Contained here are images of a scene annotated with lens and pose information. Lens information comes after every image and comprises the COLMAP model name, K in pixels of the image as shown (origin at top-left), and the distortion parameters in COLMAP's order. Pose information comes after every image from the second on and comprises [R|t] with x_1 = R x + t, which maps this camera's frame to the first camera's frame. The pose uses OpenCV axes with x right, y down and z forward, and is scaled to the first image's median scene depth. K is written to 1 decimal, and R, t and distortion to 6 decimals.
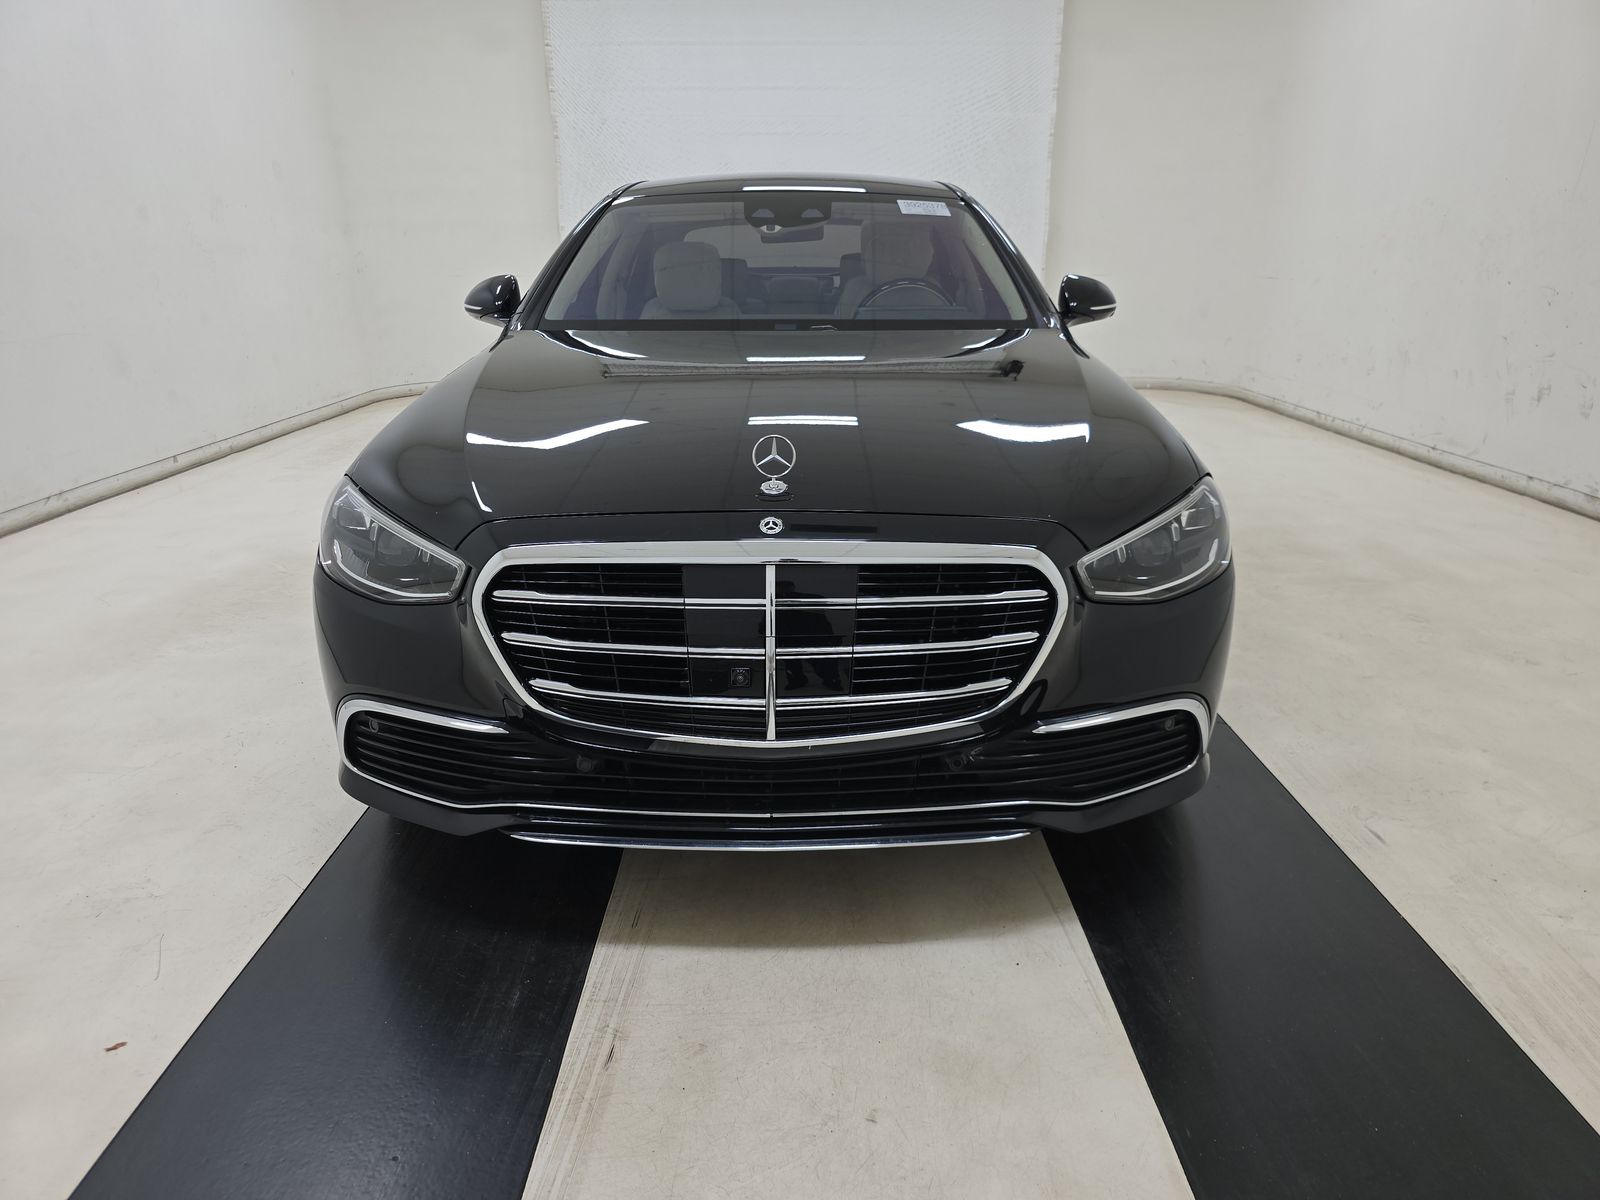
lens RADIAL K [[1099.3, 0, 800.0], [0, 1099.3, 600.0], [0, 0, 1]] dist [-0.004081, -0.001039]
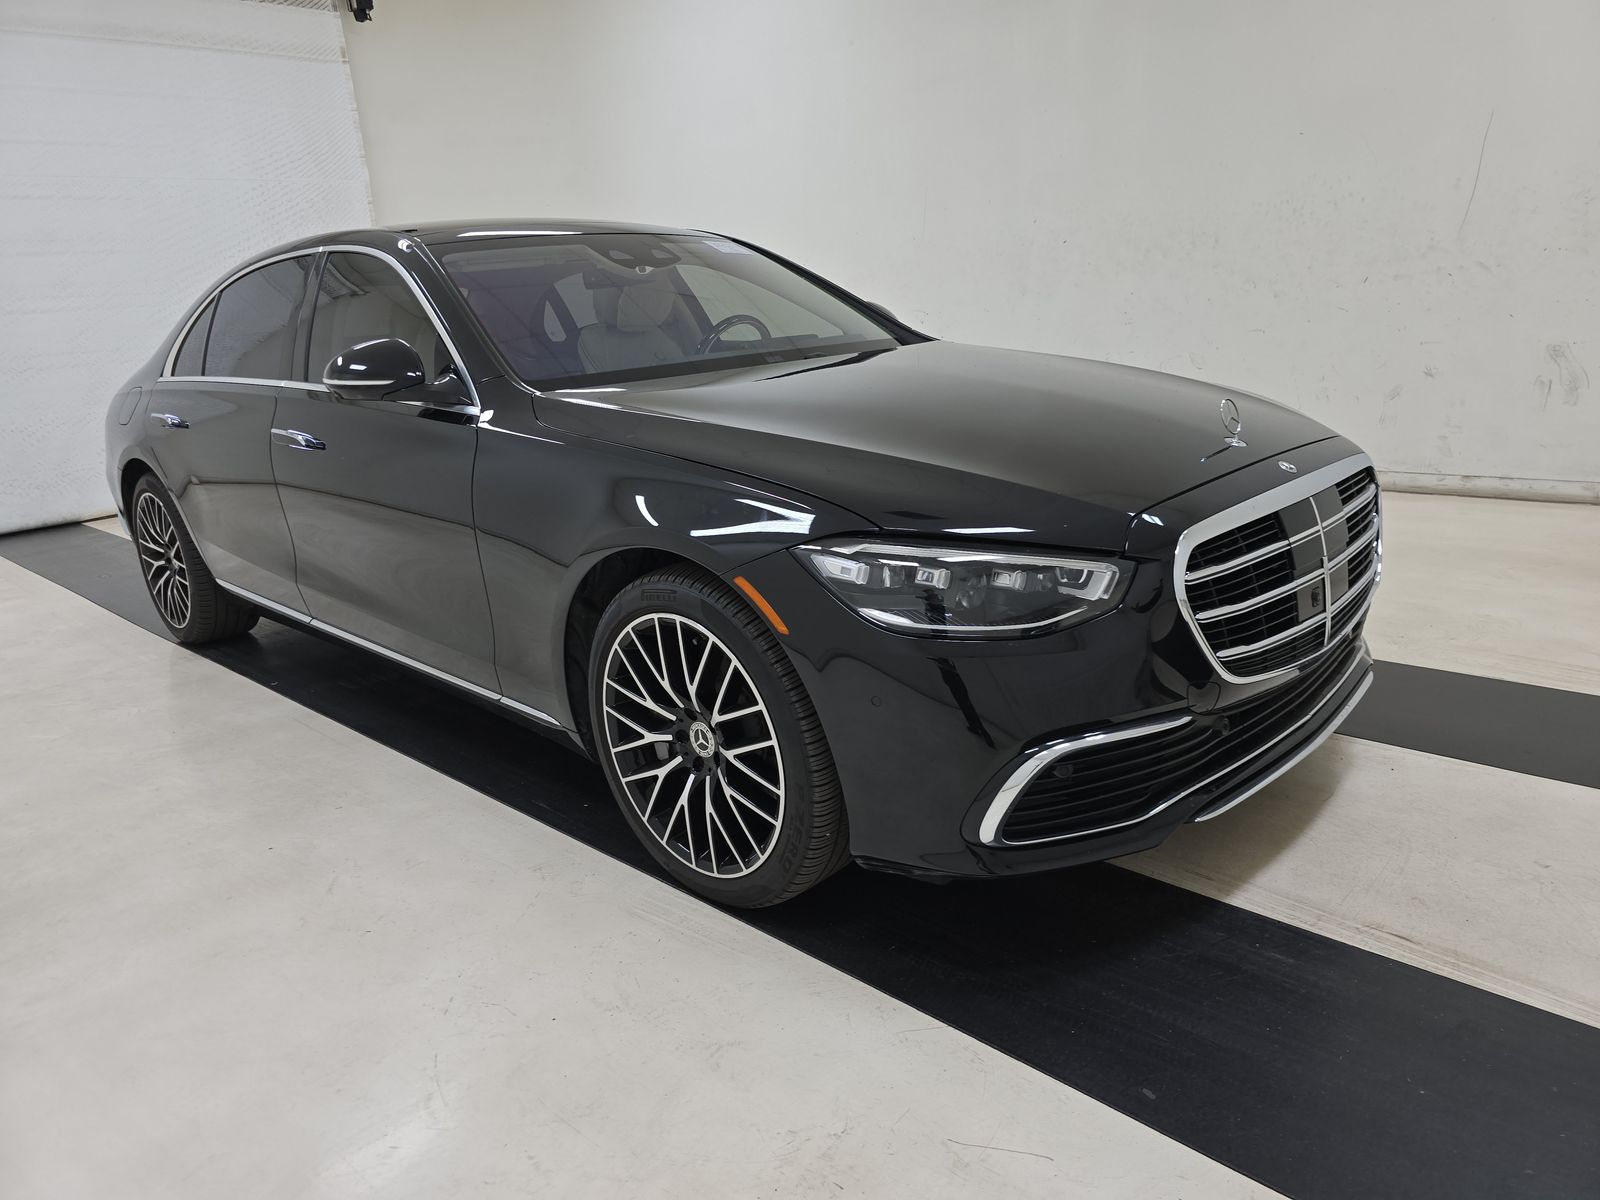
lens RADIAL K [[1100.8, 0, 800.0], [0, 1100.8, 600.0], [0, 0, 1]] dist [0.025640, -0.042195]
pose [[0.690503, -0.233992, 0.684436, -1.206147], [0.281599, 0.958541, 0.043608, -0.129462], [-0.666264, 0.162625, 0.727767, 0.497300]]
